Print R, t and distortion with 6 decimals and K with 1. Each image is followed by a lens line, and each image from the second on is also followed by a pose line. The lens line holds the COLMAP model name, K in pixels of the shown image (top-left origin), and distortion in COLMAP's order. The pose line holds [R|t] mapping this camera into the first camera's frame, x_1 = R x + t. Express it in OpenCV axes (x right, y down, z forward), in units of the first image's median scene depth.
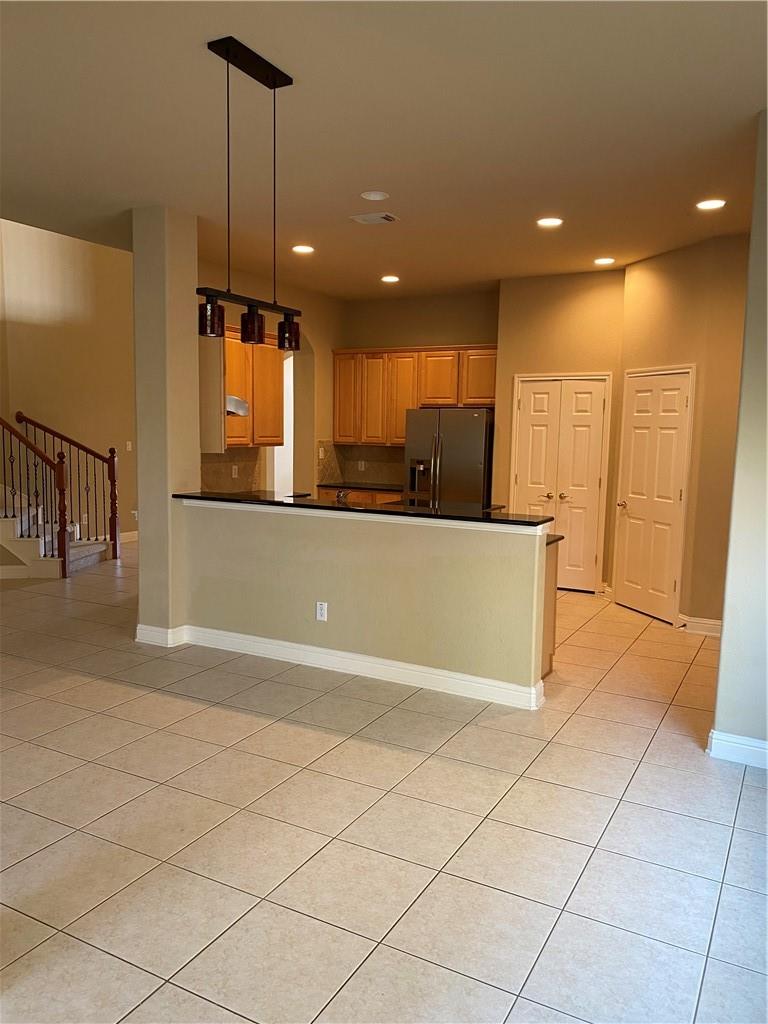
lens RADIAL K [[780.9, 0, 378.4], [0, 780.9, 509.5], [0, 0, 1]] dist [0.038153, 0.003207]
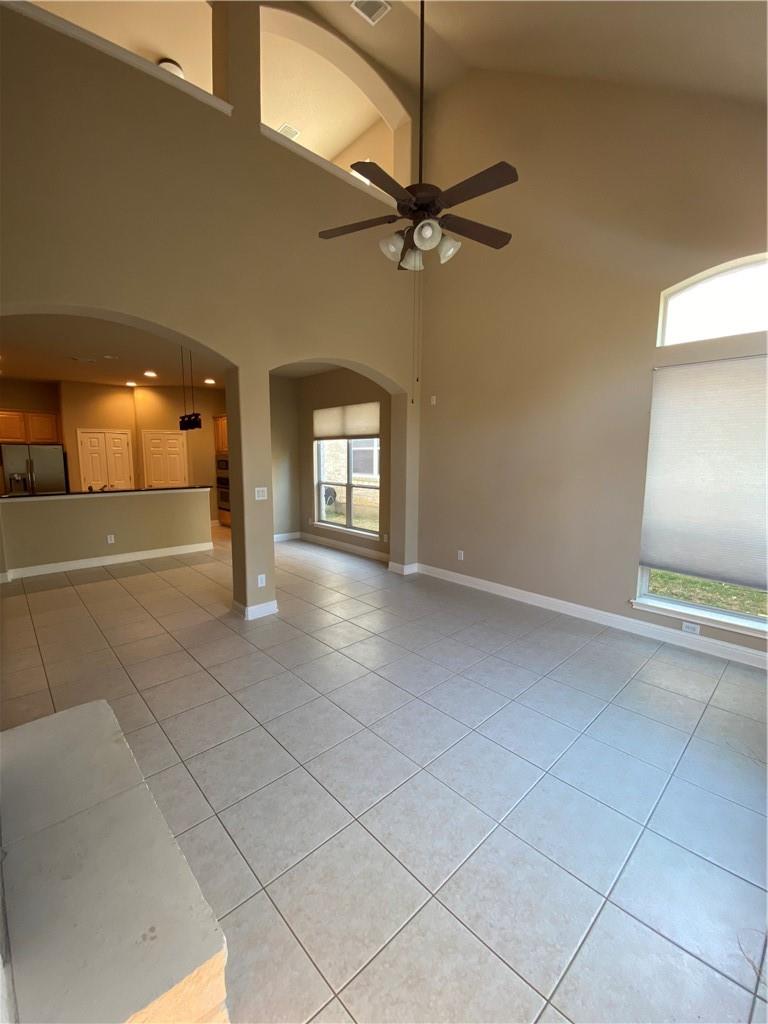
lens RADIAL K [[417.9, 0, 382.0], [0, 417.9, 509.2], [0, 0, 1]] dist [0.000017, -0.001642]
pose [[0.310557, -0.133670, 0.941109, -0.654543], [0.103650, 0.988922, 0.106257, 0.000340], [-0.944887, 0.064547, 0.320971, -0.080273]]
